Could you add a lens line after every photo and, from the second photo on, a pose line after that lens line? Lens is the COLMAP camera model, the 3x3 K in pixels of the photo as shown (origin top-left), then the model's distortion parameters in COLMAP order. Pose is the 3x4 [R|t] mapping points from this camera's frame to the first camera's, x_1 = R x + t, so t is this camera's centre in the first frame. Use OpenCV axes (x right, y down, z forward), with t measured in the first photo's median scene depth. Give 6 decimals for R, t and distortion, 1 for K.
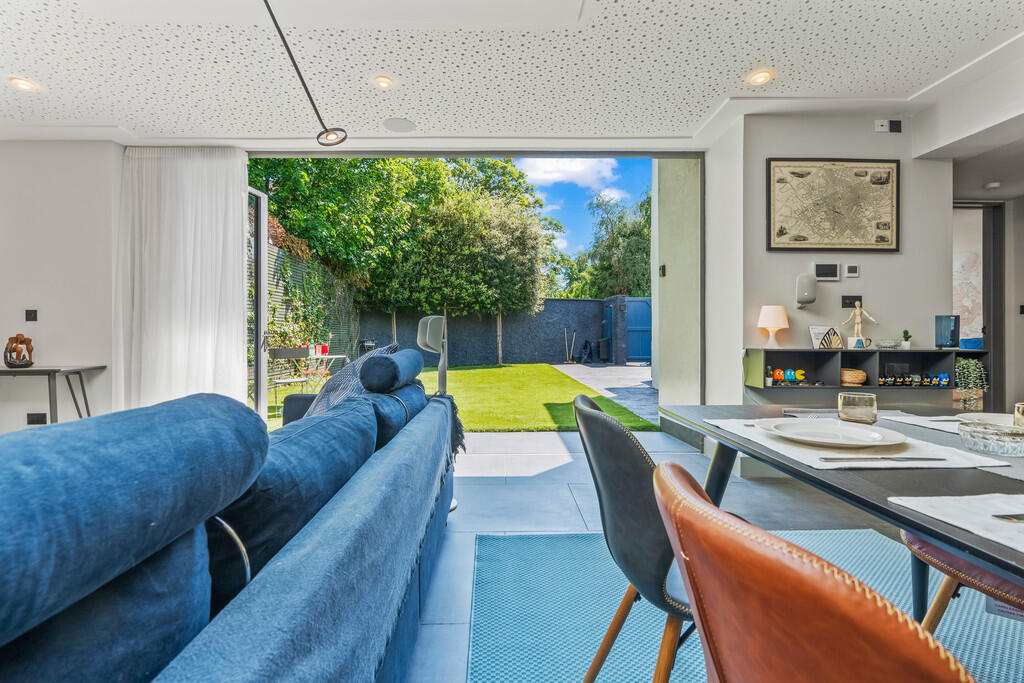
lens RADIAL K [[469.4, 0, 510.7], [0, 469.4, 338.3], [0, 0, 1]] dist [-0.006939, 0.003706]
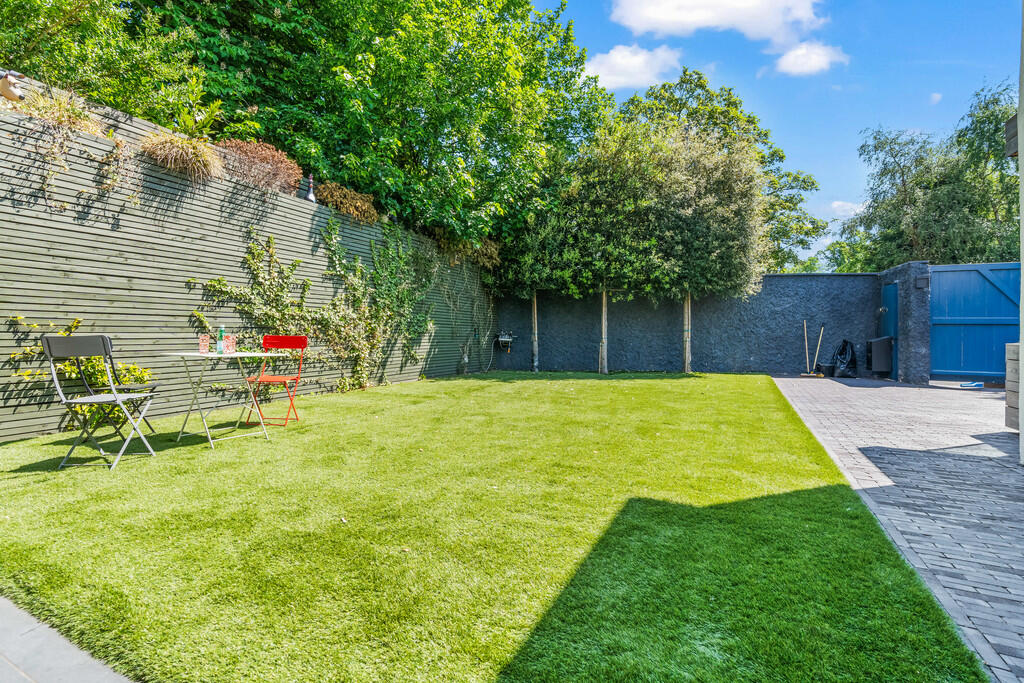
lens RADIAL K [[469.4, 0, 514.4], [0, 469.4, 332.8], [0, 0, 1]] dist [-0.006939, 0.003706]
pose [[0.886434, 0.011401, -0.462714, 0.072392], [-0.015068, 0.999878, -0.004231, 0.004571], [0.462609, 0.010723, 0.886497, 0.304405]]
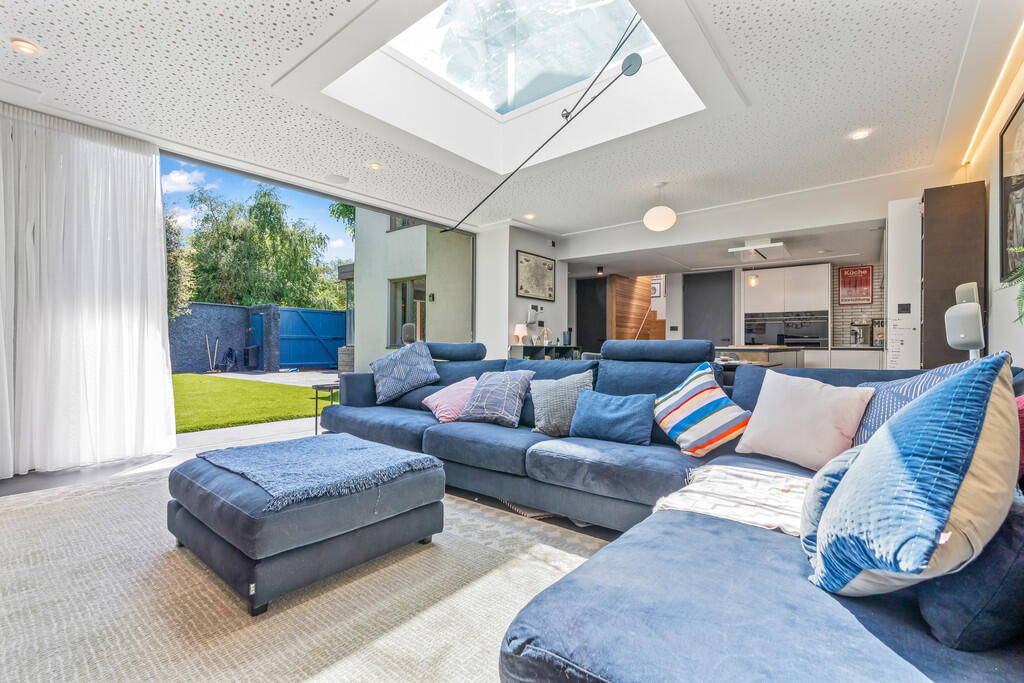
lens RADIAL K [[469.4, 0, 512.1], [0, 469.4, 340.3], [0, 0, 1]] dist [-0.006939, 0.003706]
pose [[0.645377, 0.013165, 0.763751, -0.236451], [0.001658, 0.999825, -0.018635, 0.008529], [-0.763863, 0.013292, 0.645242, -0.062870]]
